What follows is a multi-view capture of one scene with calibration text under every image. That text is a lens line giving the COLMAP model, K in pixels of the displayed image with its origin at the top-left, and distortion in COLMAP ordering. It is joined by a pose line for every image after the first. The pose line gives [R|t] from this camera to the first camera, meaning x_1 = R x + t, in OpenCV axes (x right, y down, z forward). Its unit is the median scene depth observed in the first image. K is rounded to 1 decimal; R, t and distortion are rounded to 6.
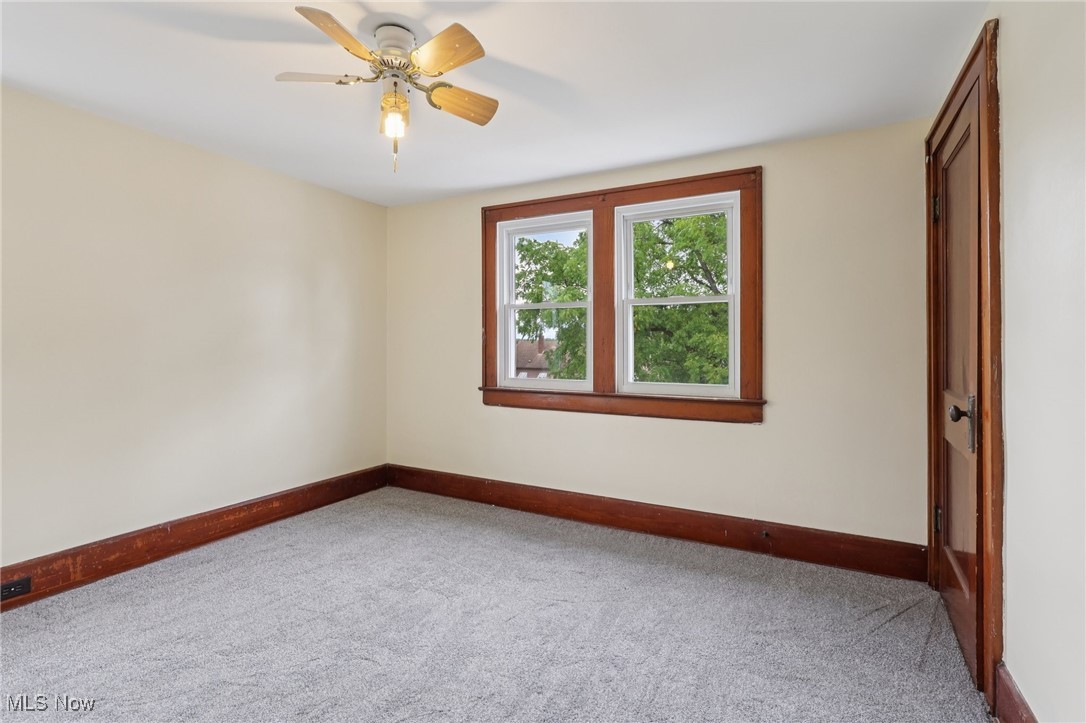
lens RADIAL K [[505.2, 0, 551.2], [0, 505.2, 359.8], [0, 0, 1]] dist [-0.008185, 0.003951]
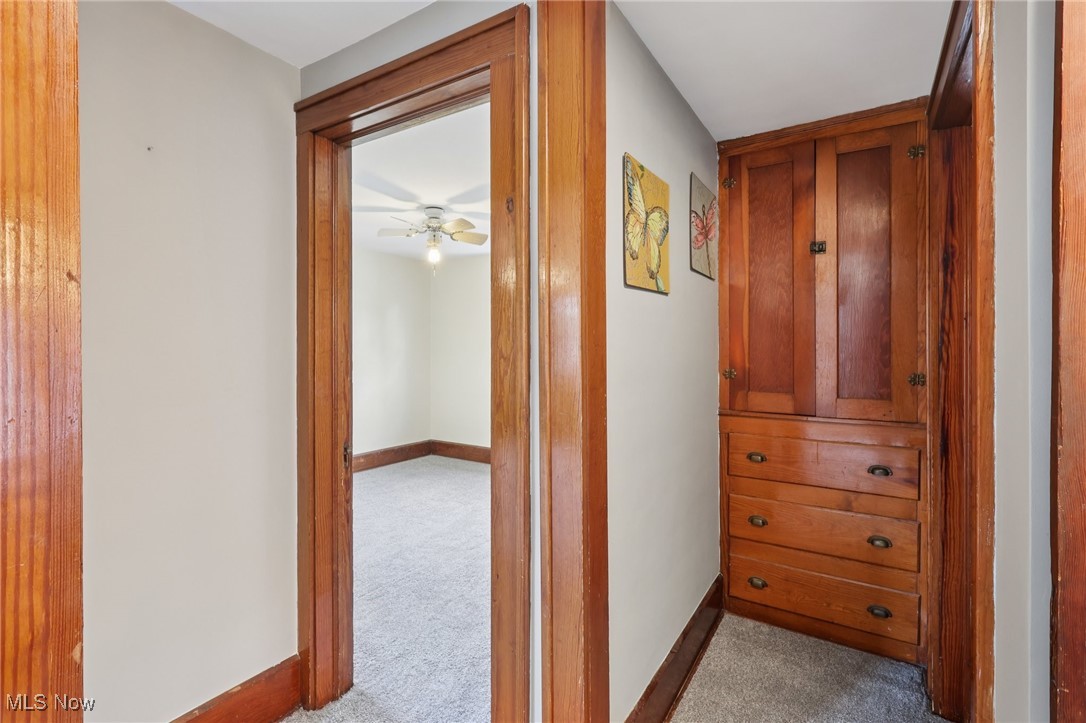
lens RADIAL K [[505.2, 0, 545.1], [0, 505.2, 362.5], [0, 0, 1]] dist [-0.008185, 0.003951]
pose [[0.995750, -0.000969, -0.092091, 0.265168], [0.001111, 0.999998, 0.001496, -0.032410], [0.092089, -0.001592, 0.995750, -0.813676]]
